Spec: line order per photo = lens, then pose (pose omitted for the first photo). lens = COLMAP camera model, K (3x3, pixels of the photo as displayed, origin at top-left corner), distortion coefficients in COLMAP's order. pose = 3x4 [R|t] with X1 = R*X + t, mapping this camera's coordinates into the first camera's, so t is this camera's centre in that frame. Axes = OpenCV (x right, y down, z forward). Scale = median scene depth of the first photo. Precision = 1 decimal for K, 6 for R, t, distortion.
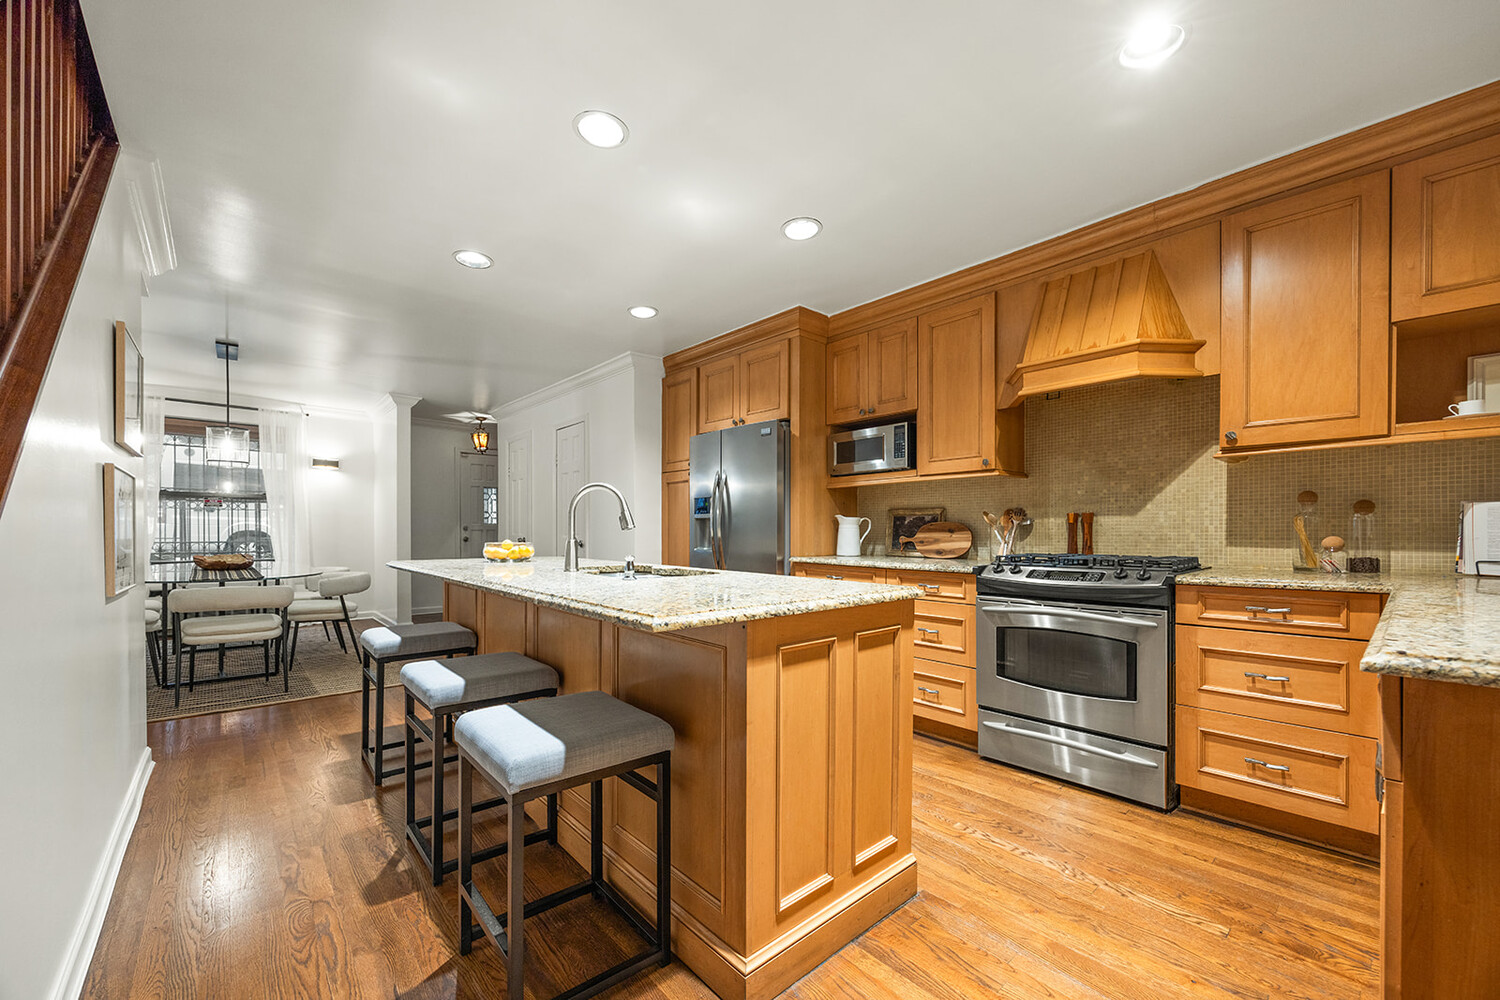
lens RADIAL K [[580.2, 0, 754.0], [0, 580.2, 532.8], [0, 0, 1]] dist [-0.002715, -0.000310]
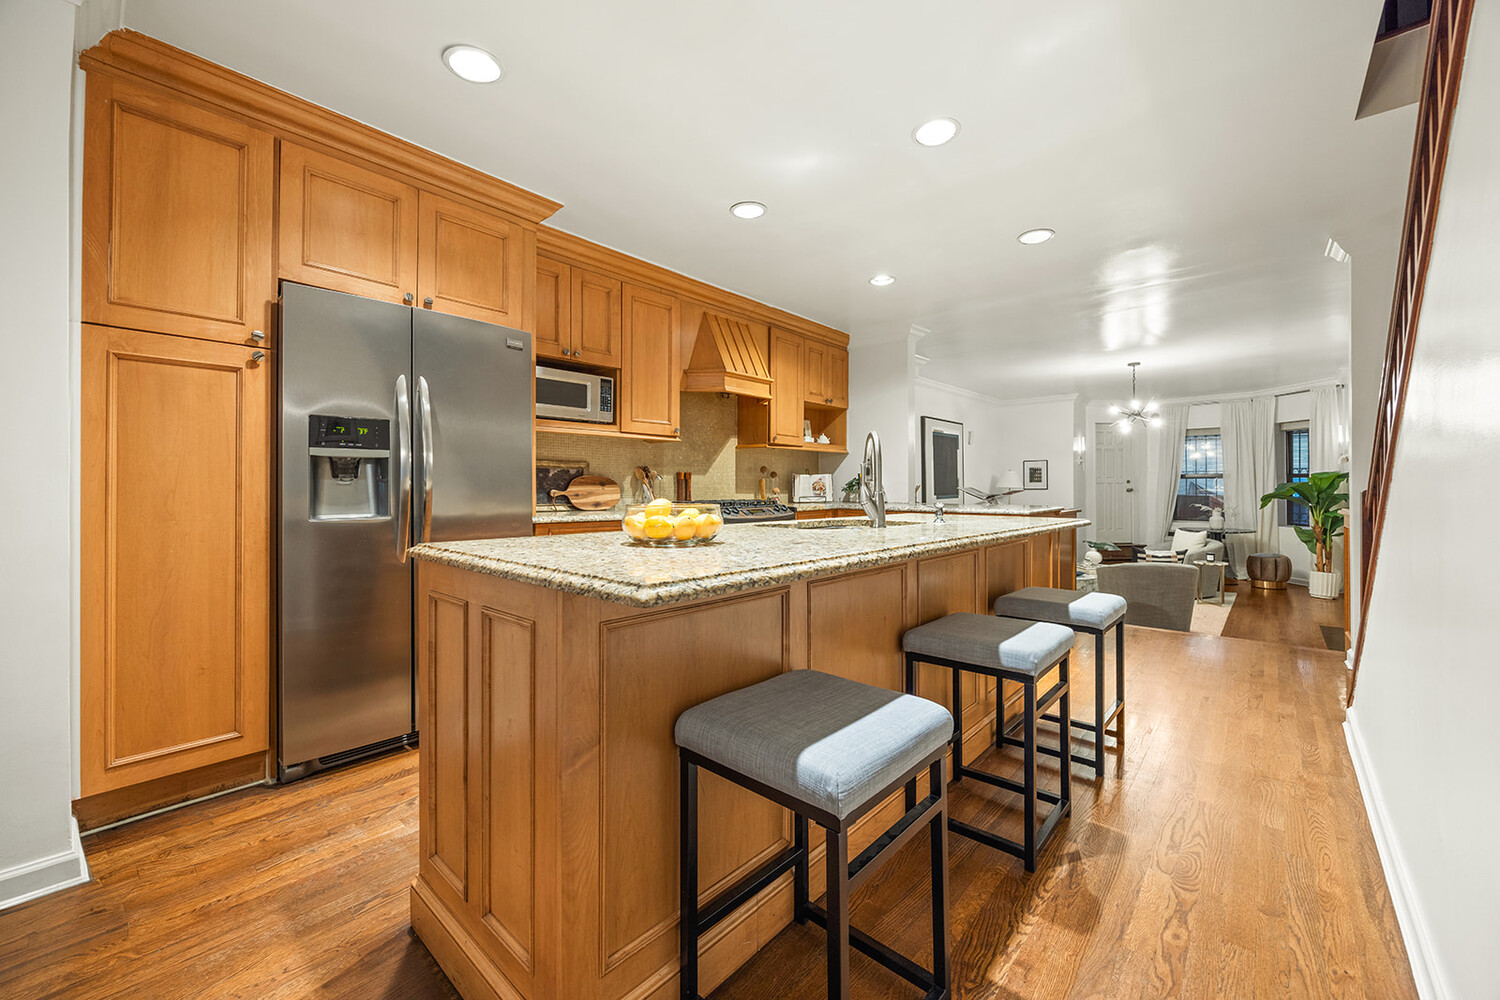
lens RADIAL K [[589.7, 0, 749.6], [0, 589.7, 484.8], [0, 0, 1]] dist [-0.000416, 0.000209]
pose [[-0.107746, 0.003646, 0.994172, -0.785540], [0.003022, 0.999990, -0.003340, 0.002227], [-0.994174, 0.002645, -0.107756, 0.851390]]
